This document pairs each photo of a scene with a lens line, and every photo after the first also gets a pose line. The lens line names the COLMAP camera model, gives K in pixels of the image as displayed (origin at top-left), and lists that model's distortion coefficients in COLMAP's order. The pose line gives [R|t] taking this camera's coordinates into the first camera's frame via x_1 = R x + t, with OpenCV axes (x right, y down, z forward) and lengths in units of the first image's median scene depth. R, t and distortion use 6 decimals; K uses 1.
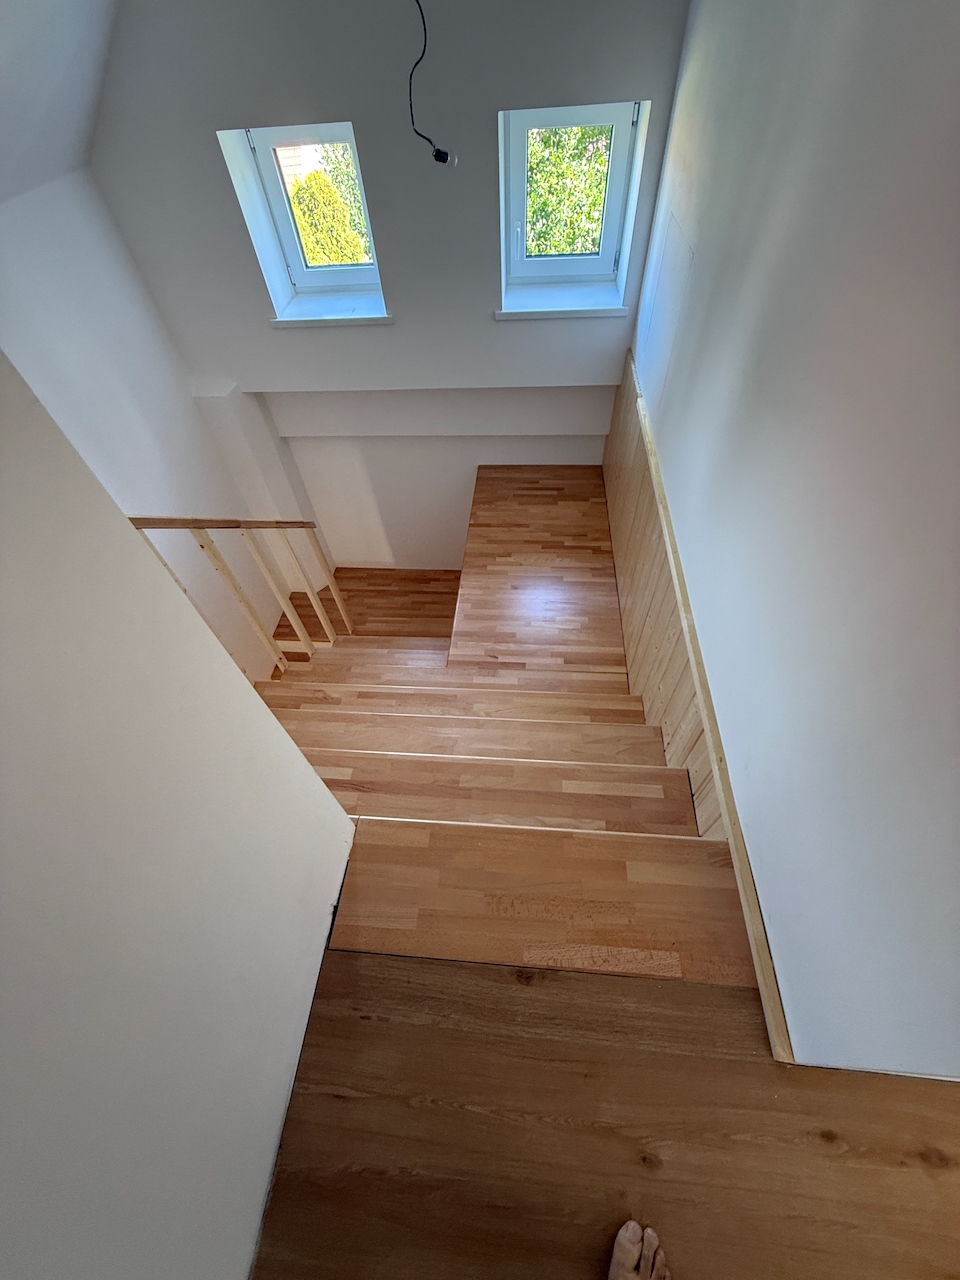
lens RADIAL K [[510.5, 0, 480.0], [0, 510.5, 640.0], [0, 0, 1]] dist [-0.000364, -0.000214]
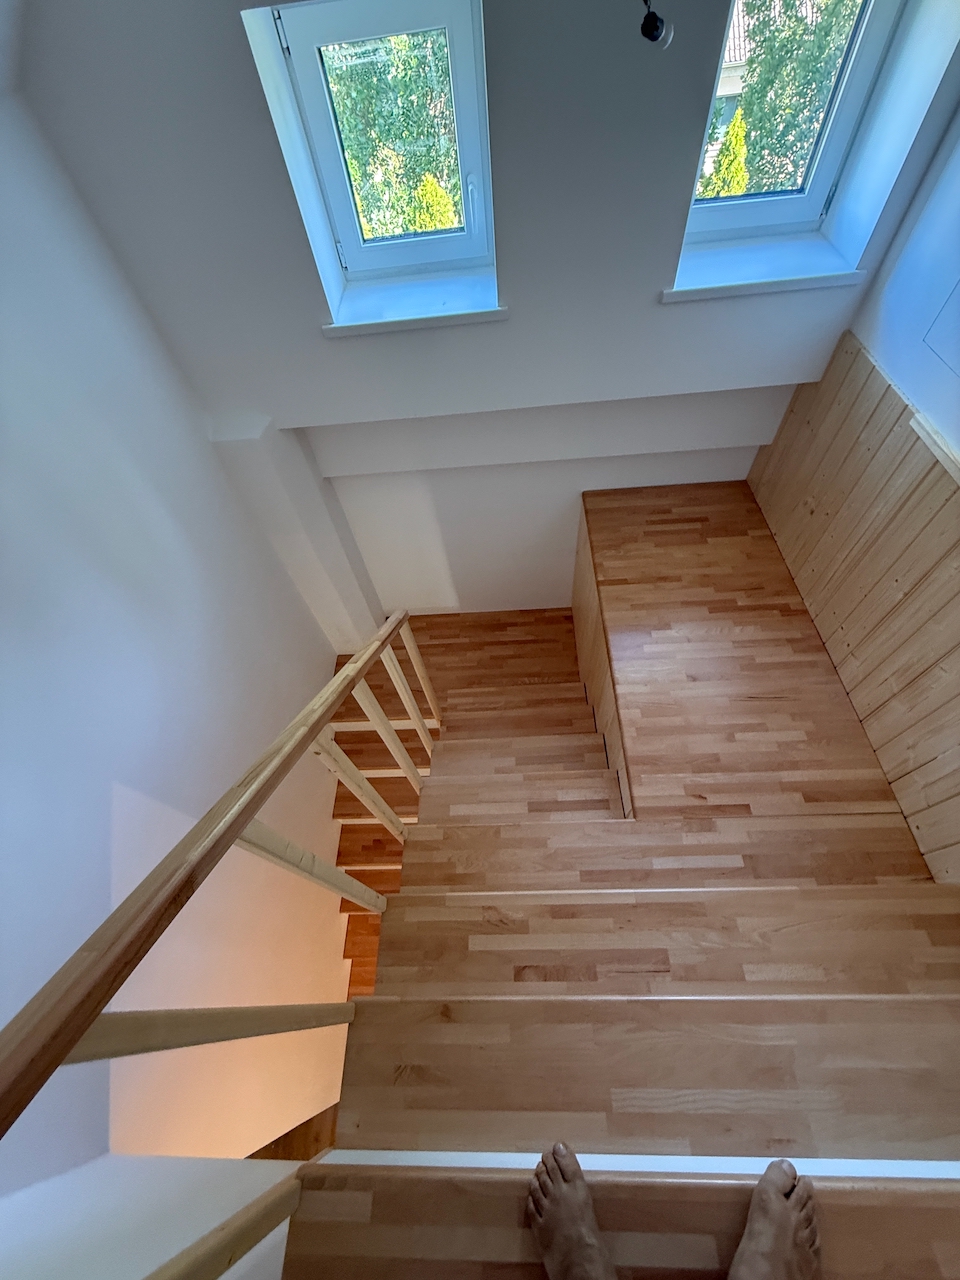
lens RADIAL K [[510.5, 0, 480.0], [0, 510.5, 640.0], [0, 0, 1]] dist [-0.000364, -0.000214]
pose [[0.995847, -0.088152, 0.022780, -0.231645], [0.086618, 0.994353, 0.061309, -0.214794], [-0.028055, -0.059082, 0.997859, 0.266755]]
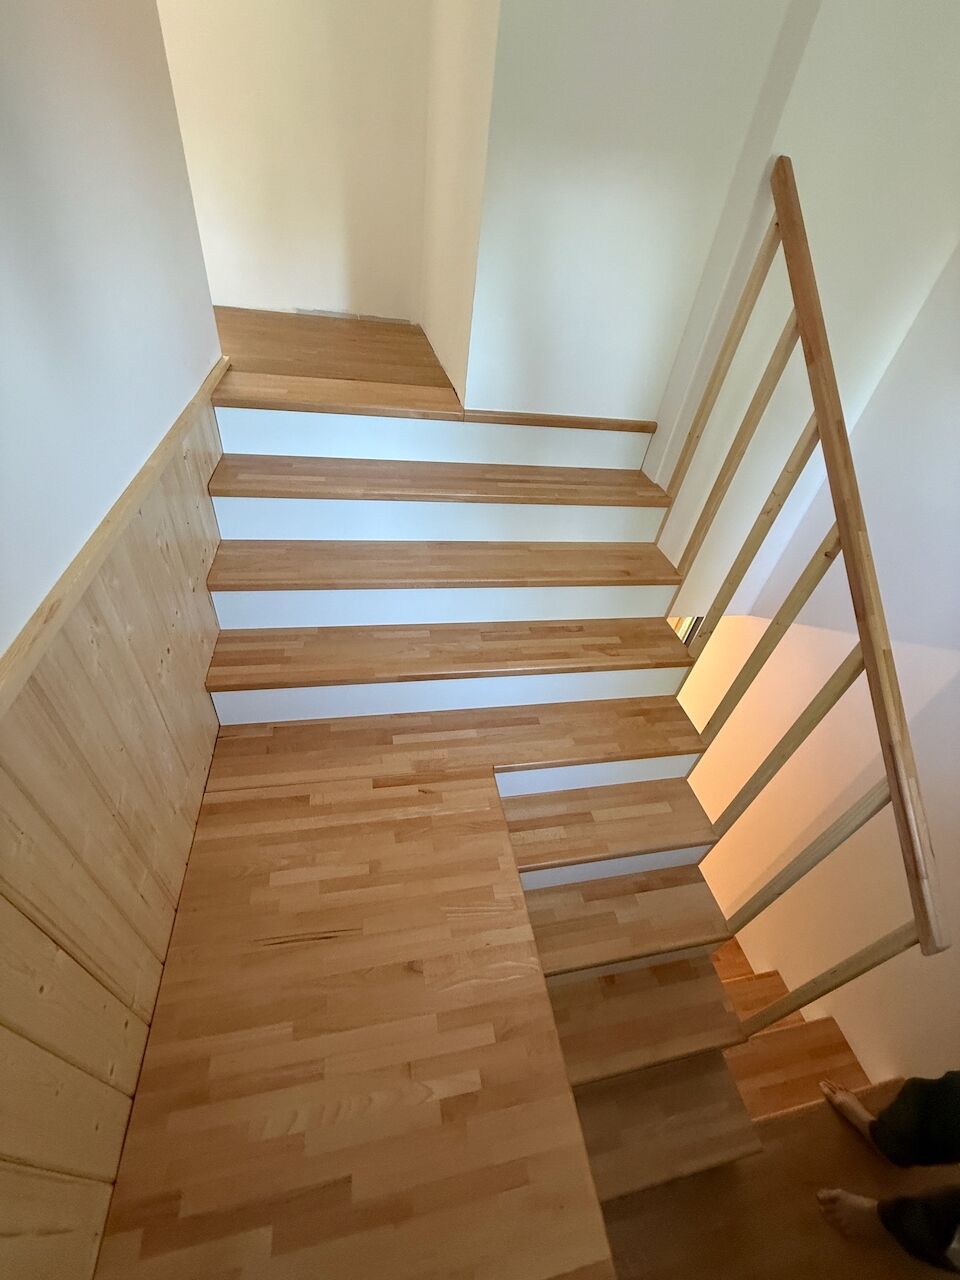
lens RADIAL K [[510.5, 0, 480.0], [0, 510.5, 640.0], [0, 0, 1]] dist [-0.000364, -0.000214]
pose [[-0.960837, 0.134352, -0.242369, 0.075534], [-0.250707, -0.048820, 0.966831, -0.490354], [0.118063, 0.989730, 0.080591, 0.654588]]
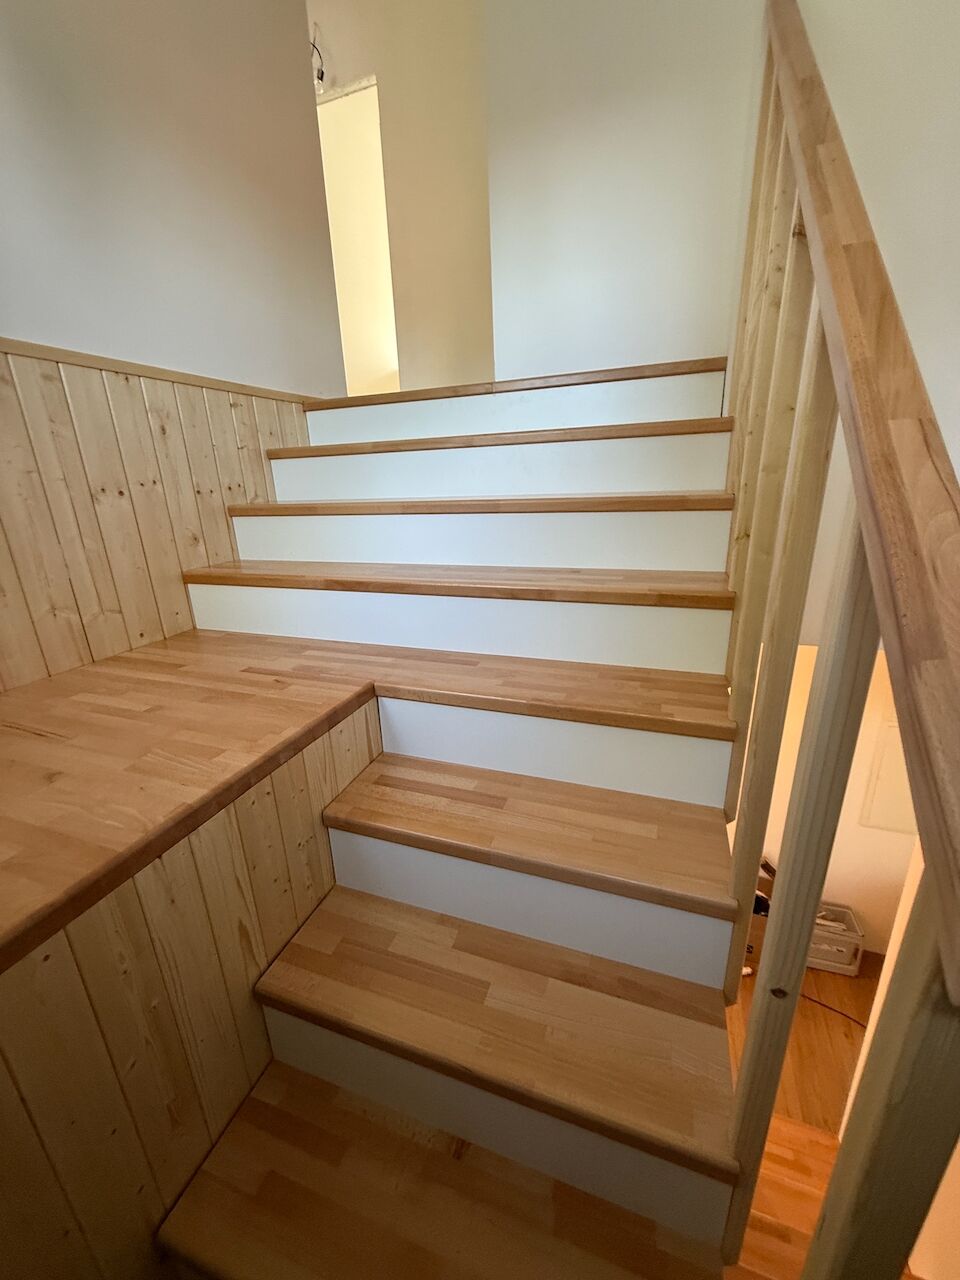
lens RADIAL K [[510.5, 0, 480.0], [0, 510.5, 640.0], [0, 0, 1]] dist [-0.000364, -0.000214]
pose [[-0.959915, 0.008619, 0.280158, -0.258876], [0.265449, 0.348889, 0.898784, -0.324991], [-0.089997, 0.937125, -0.337191, 0.942826]]
